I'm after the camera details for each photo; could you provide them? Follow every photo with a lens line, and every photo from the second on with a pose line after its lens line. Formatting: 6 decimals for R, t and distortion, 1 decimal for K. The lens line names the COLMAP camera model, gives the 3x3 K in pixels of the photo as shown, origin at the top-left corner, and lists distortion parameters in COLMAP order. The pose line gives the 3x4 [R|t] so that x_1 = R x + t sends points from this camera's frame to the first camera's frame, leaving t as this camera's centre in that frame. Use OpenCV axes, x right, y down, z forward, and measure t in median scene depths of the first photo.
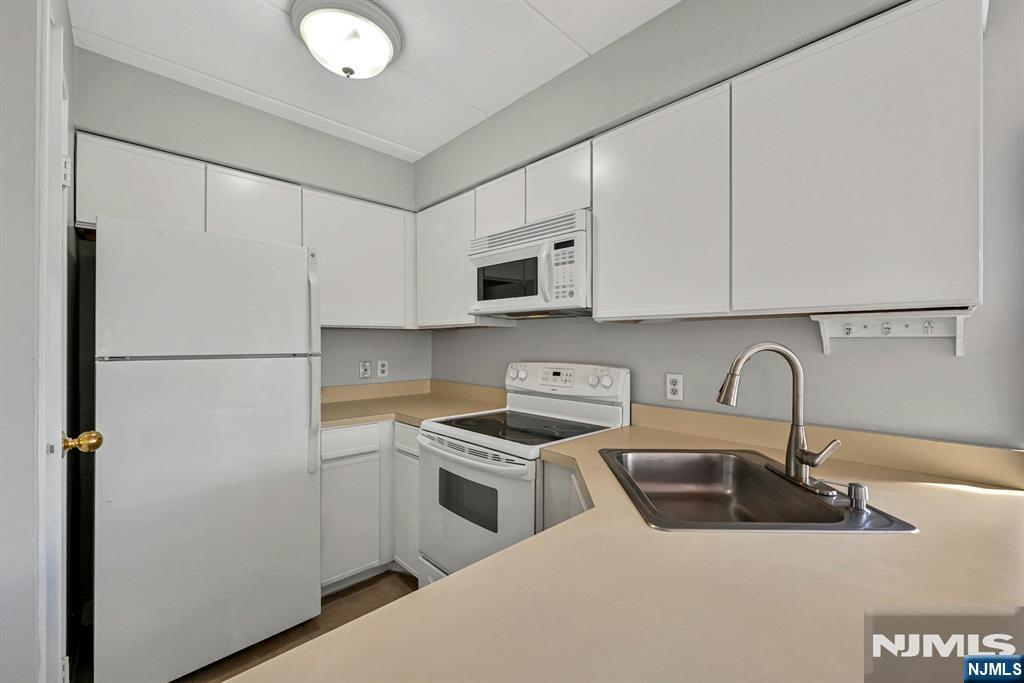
lens RADIAL K [[409.1, 0, 514.7], [0, 409.1, 341.8], [0, 0, 1]] dist [-0.005846, -0.000413]
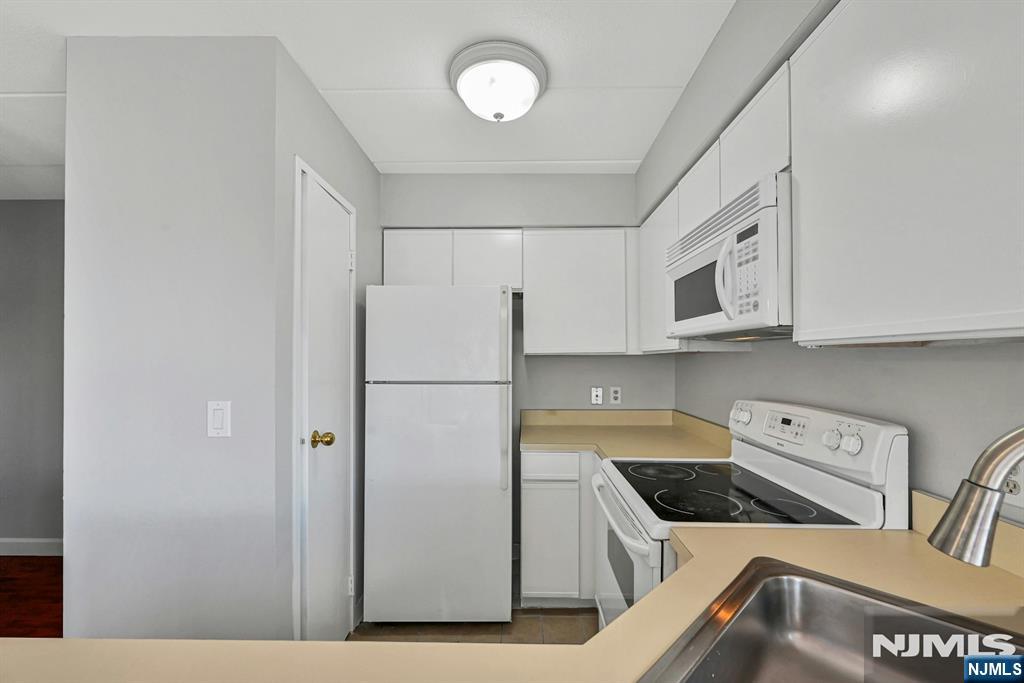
lens RADIAL K [[409.1, 0, 519.7], [0, 409.1, 357.4], [0, 0, 1]] dist [-0.005846, -0.000413]
pose [[0.708846, -0.005547, -0.705342, 0.299069], [0.001570, 0.999979, -0.006286, -0.027328], [0.705362, 0.003349, 0.708840, 0.235422]]
